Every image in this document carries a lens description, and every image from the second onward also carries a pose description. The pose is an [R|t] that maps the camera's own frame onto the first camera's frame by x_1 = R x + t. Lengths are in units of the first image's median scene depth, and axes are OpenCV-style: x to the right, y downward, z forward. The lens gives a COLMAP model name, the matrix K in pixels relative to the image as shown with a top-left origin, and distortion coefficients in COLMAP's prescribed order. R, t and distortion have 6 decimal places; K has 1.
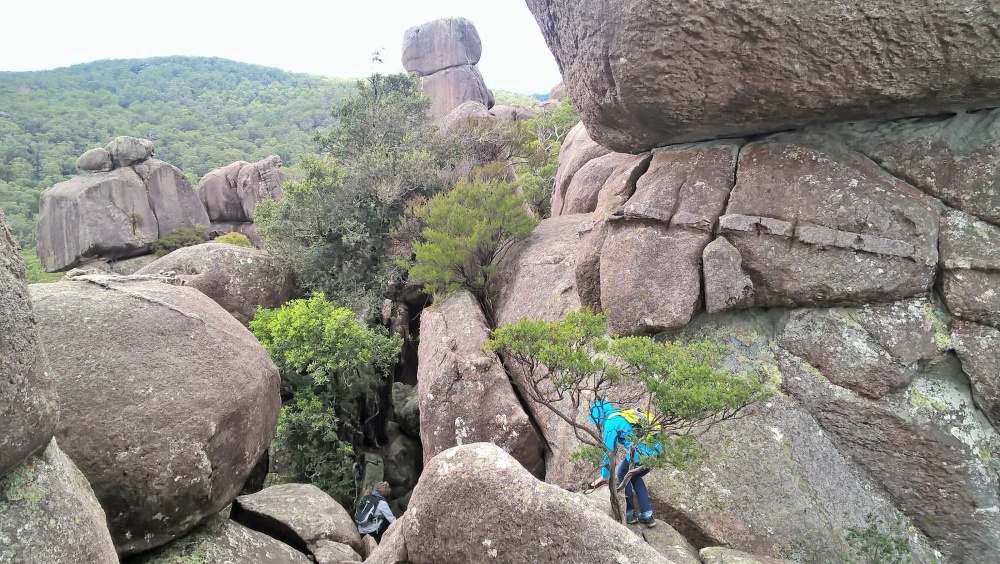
lens RADIAL K [[838.6, 0, 497.0], [0, 838.6, 280.0], [0, 0, 1]] dist [-0.007975, -0.009815]
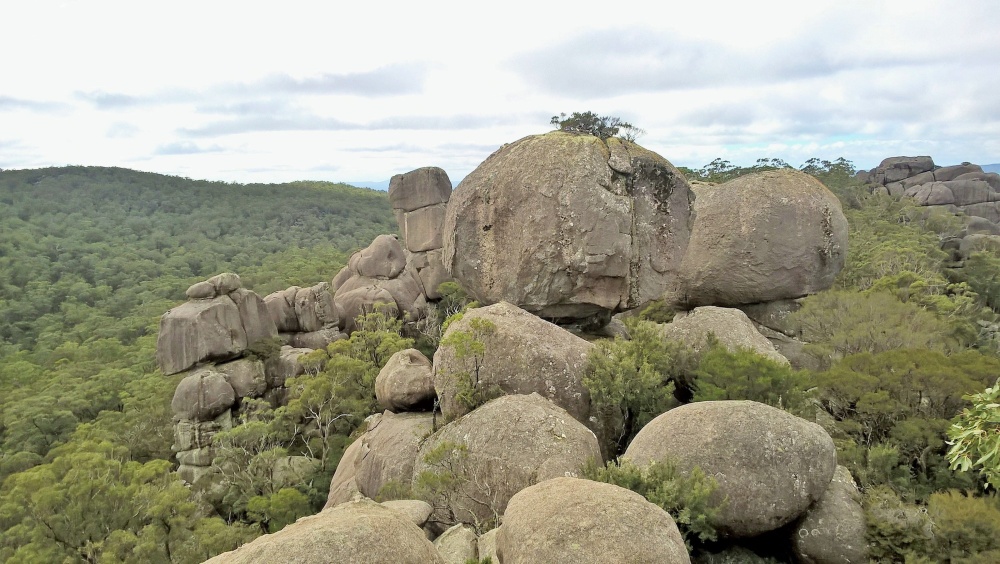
lens RADIAL K [[838.6, 0, 502.4], [0, 838.6, 281.4], [0, 0, 1]] dist [-0.007975, -0.009815]
pose [[0.990999, -0.030614, 0.130324, -0.155088], [0.045357, 0.992706, -0.111702, 0.013980], [-0.125953, 0.116608, 0.985159, -0.360771]]
